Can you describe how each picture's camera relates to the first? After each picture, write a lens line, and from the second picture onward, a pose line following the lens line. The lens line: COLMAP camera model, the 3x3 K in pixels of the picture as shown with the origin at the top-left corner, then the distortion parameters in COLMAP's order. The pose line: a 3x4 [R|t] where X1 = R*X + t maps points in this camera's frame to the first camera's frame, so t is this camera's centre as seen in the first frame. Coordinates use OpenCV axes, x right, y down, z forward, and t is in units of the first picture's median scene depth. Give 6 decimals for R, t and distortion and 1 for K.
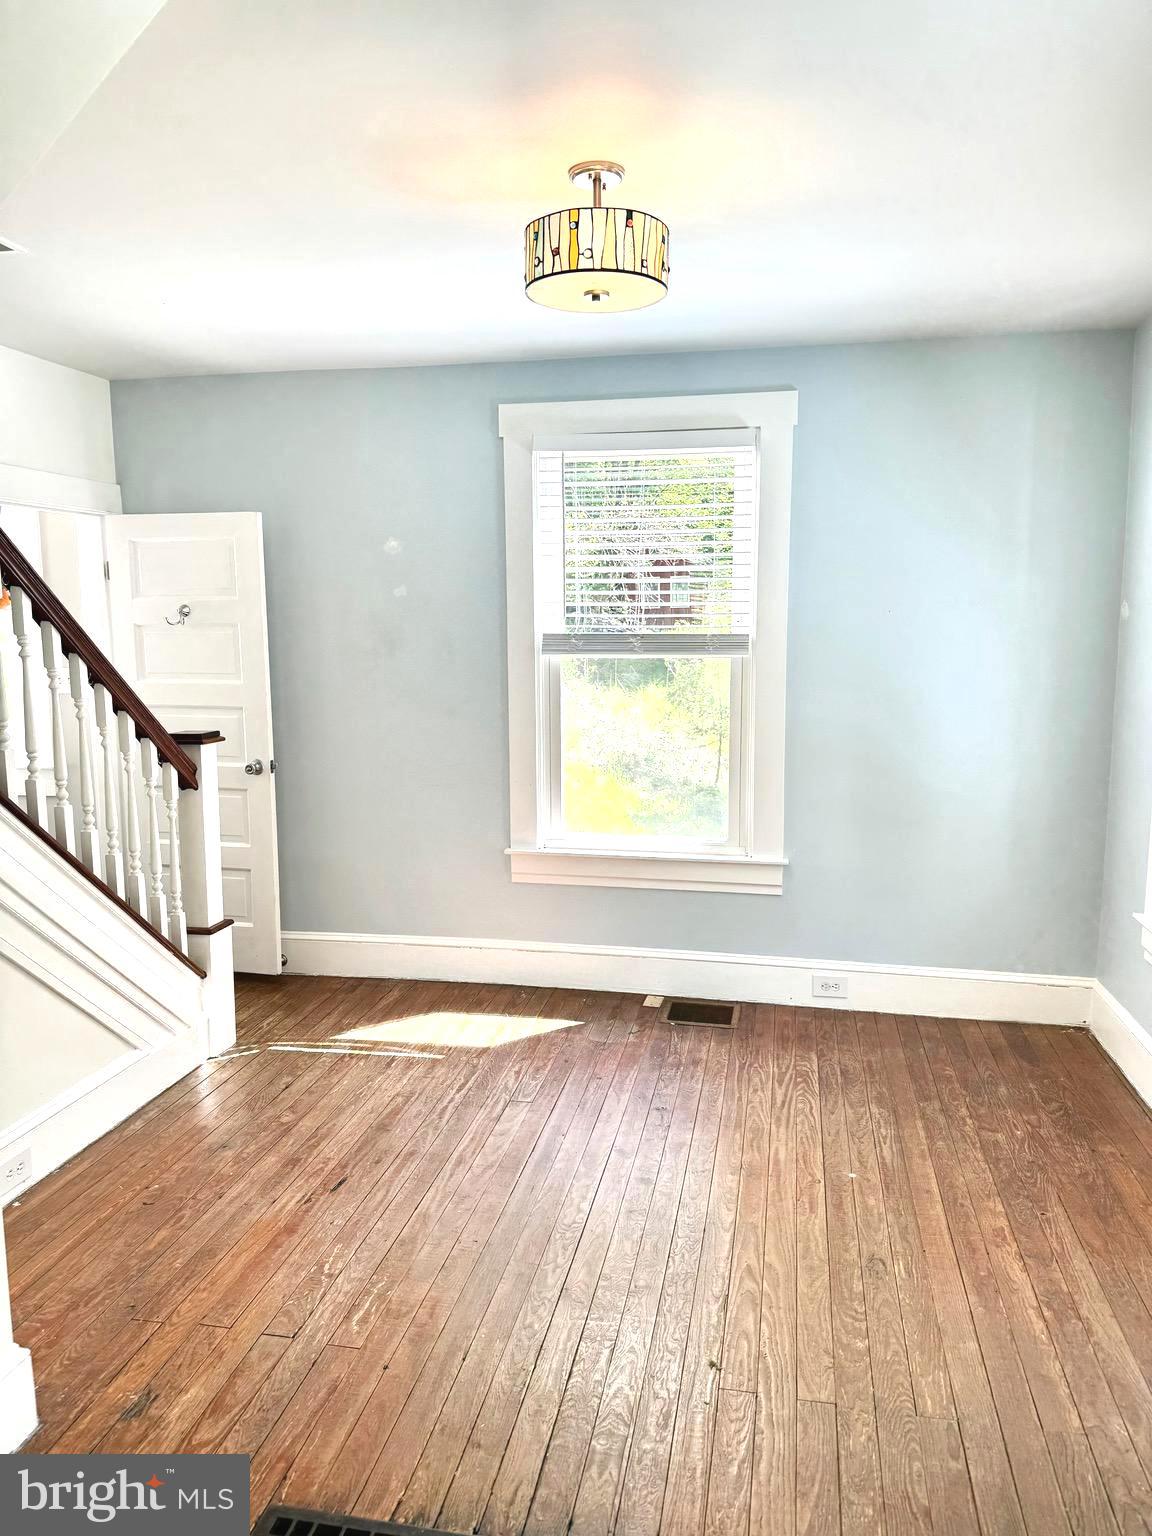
lens RADIAL K [[1069.8, 0, 567.1], [0, 1069.8, 775.8], [0, 0, 1]] dist [0.077934, -0.123217]
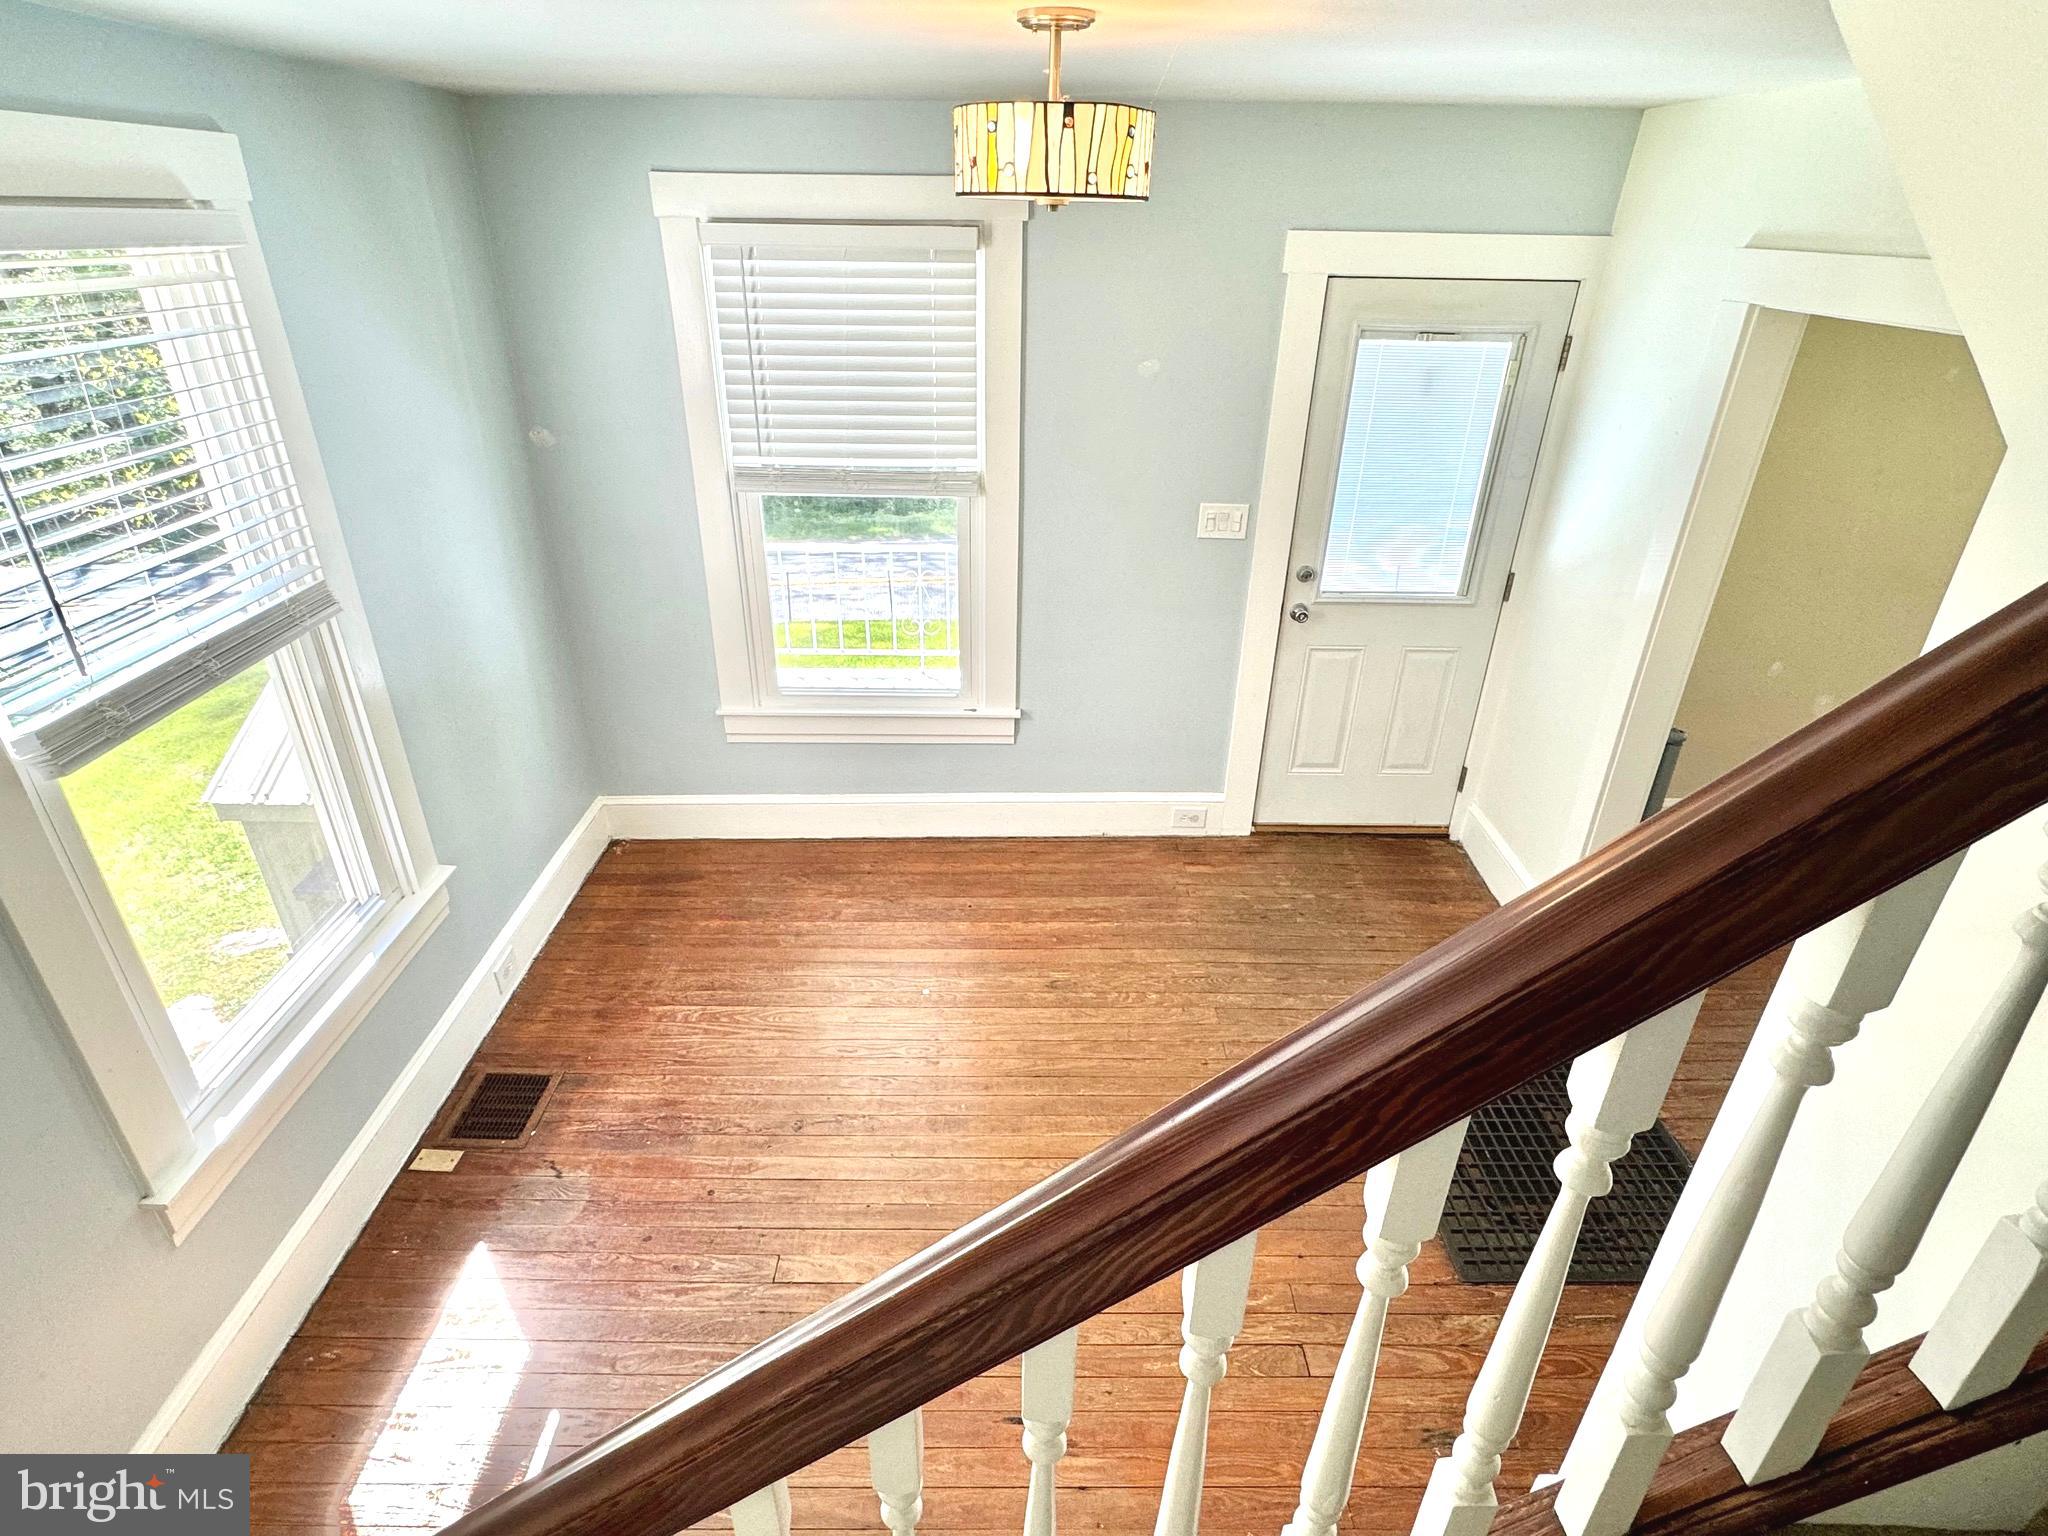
lens RADIAL K [[1052.3, 0, 1024.0], [0, 1052.3, 768.0], [0, 0, 1]] dist [-0.021752, 0.000022]
pose [[-0.211520, -0.450971, 0.867113, -0.483623], [0.120100, 0.868470, 0.480974, -0.286331], [-0.969967, 0.205876, -0.129537, 0.751893]]
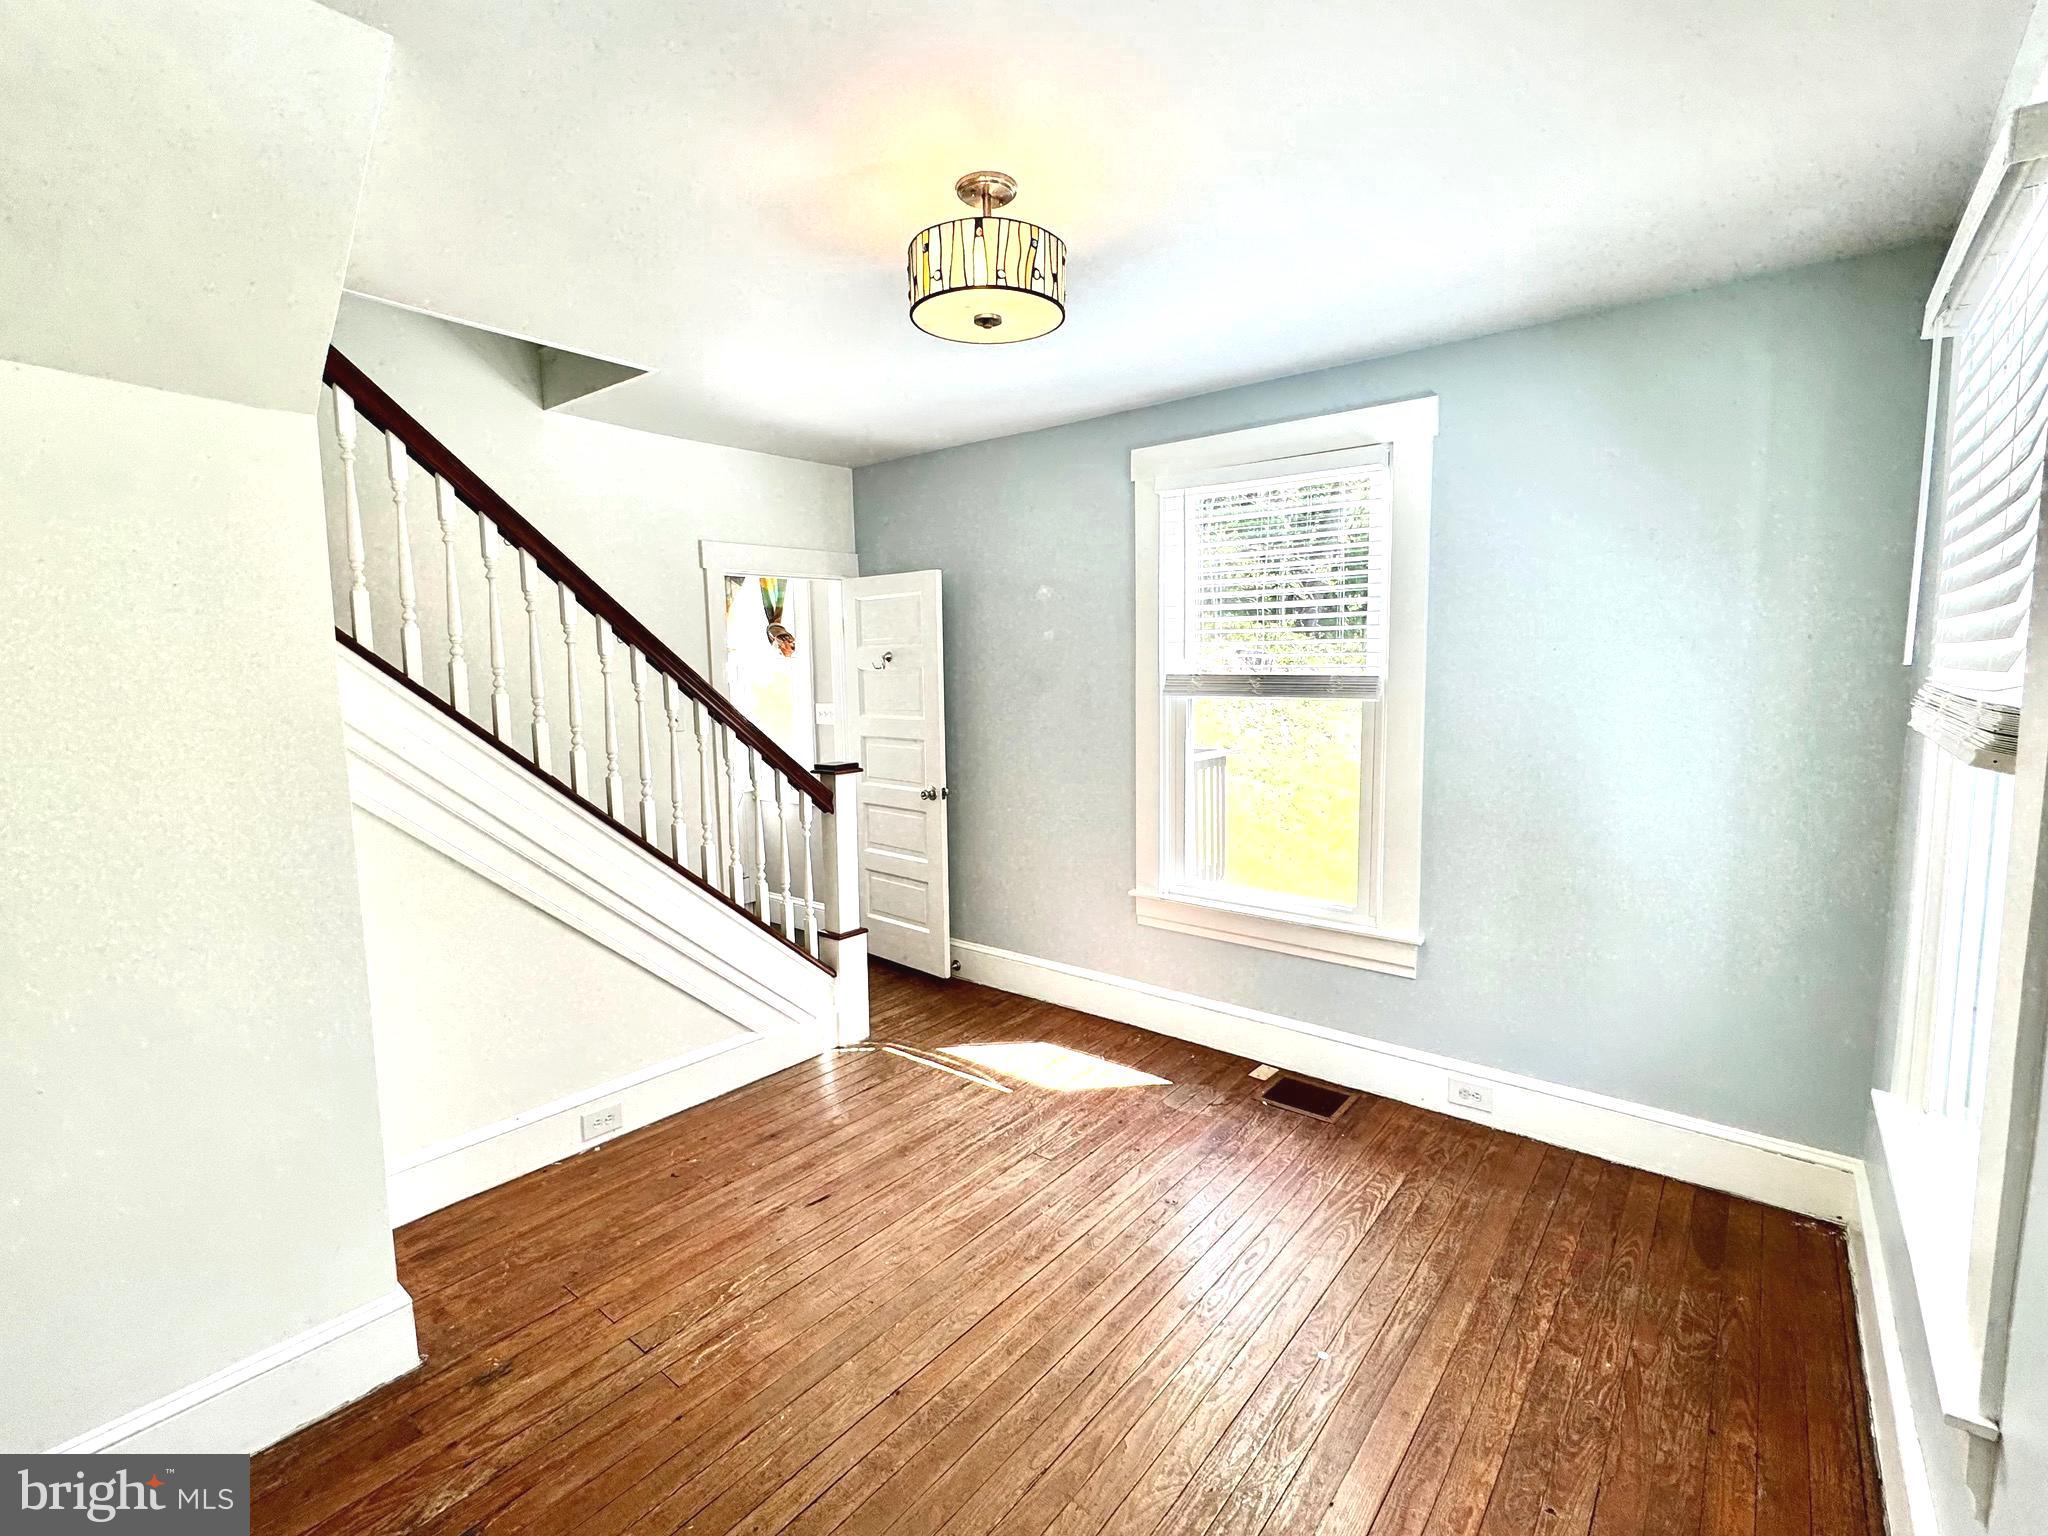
lens RADIAL K [[918.4, 0, 1024.0], [0, 918.4, 768.0], [0, 0, 1]] dist [-0.007796, 0.001194]
pose [[0.886353, 0.045628, -0.460757, 0.274019], [-0.053981, 0.998530, -0.004959, -0.039833], [0.459853, 0.029268, 0.887513, 0.213421]]
